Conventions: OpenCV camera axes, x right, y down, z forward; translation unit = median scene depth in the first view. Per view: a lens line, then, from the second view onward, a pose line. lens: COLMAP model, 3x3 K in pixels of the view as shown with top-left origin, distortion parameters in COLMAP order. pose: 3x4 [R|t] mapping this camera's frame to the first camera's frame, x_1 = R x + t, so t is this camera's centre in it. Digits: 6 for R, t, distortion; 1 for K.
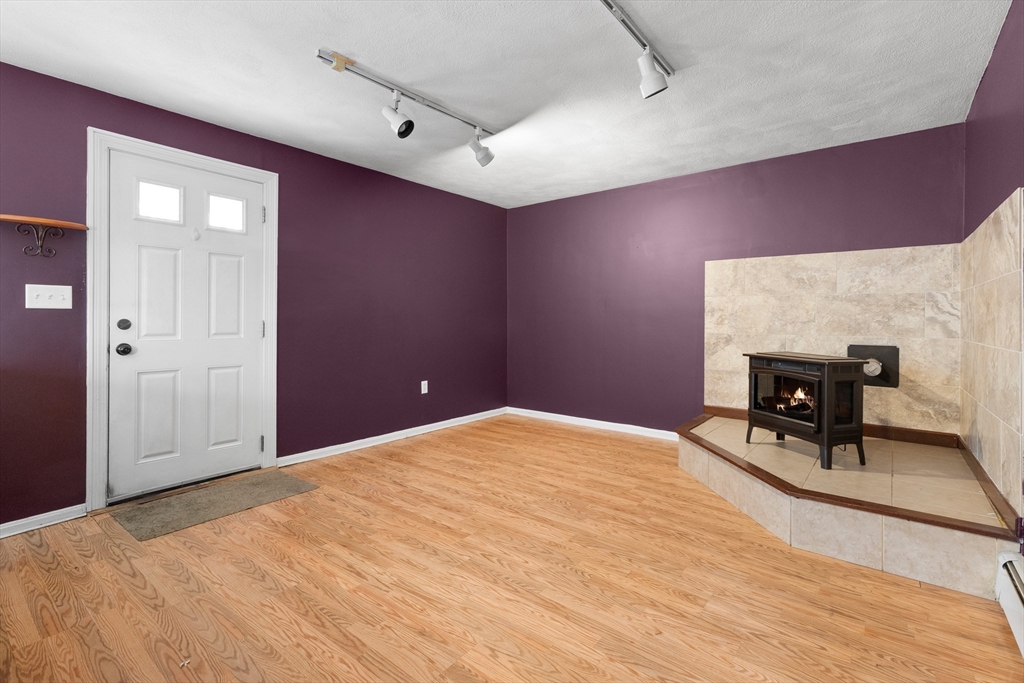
lens RADIAL K [[458.9, 0, 509.7], [0, 458.9, 329.5], [0, 0, 1]] dist [0.005137, 0.000169]
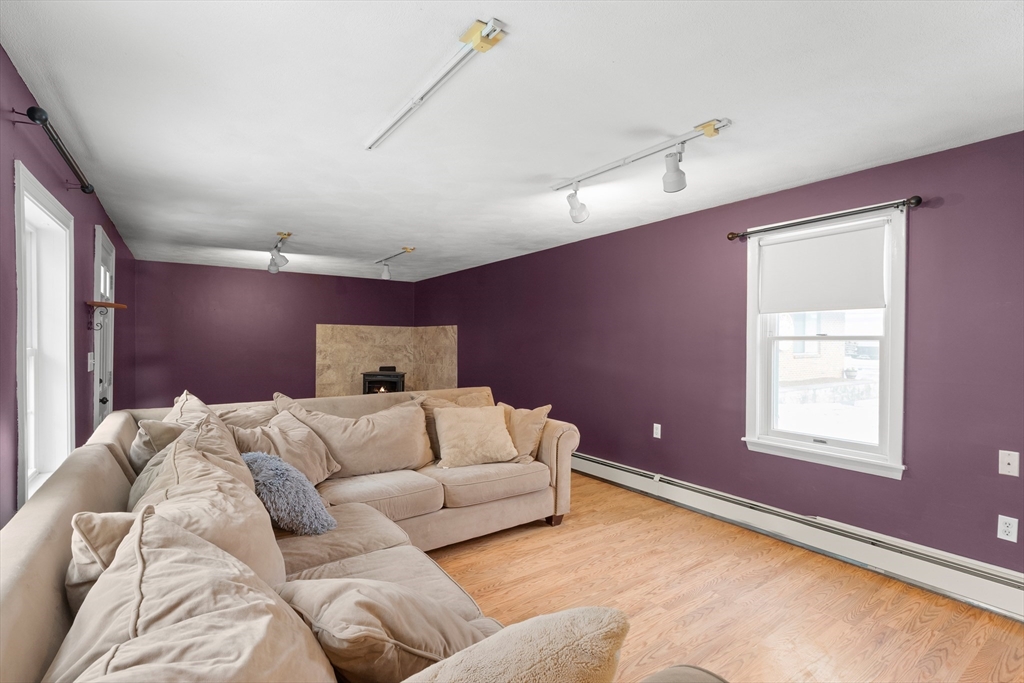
lens RADIAL K [[492.4, 0, 516.8], [0, 492.4, 335.3], [0, 0, 1]] dist [-0.000733, 0.011708]
pose [[0.293429, 0.012041, 0.955905, -1.561956], [0.012984, 0.999778, -0.016579, -0.081508], [-0.955893, 0.017276, 0.293207, -0.415587]]
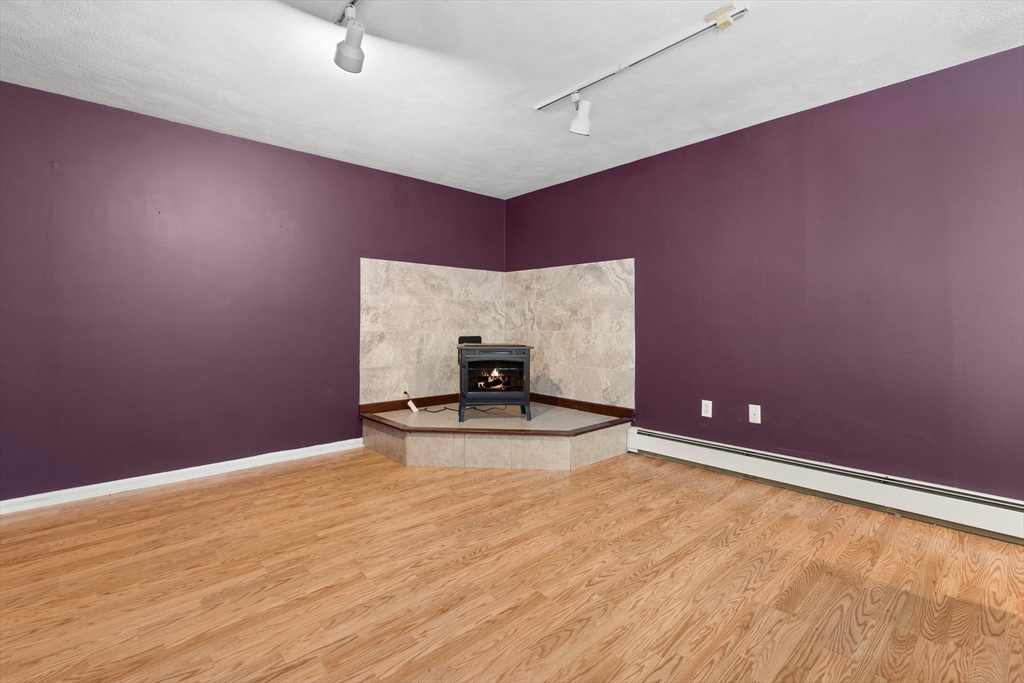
lens RADIAL K [[466.6, 0, 514.1], [0, 466.6, 326.1], [0, 0, 1]] dist [0.007251, -0.000634]
pose [[0.159537, -0.014076, 0.987092, -0.660588], [0.017406, 0.999783, 0.011444, -0.012001], [-0.987039, 0.015356, 0.159747, 0.685286]]
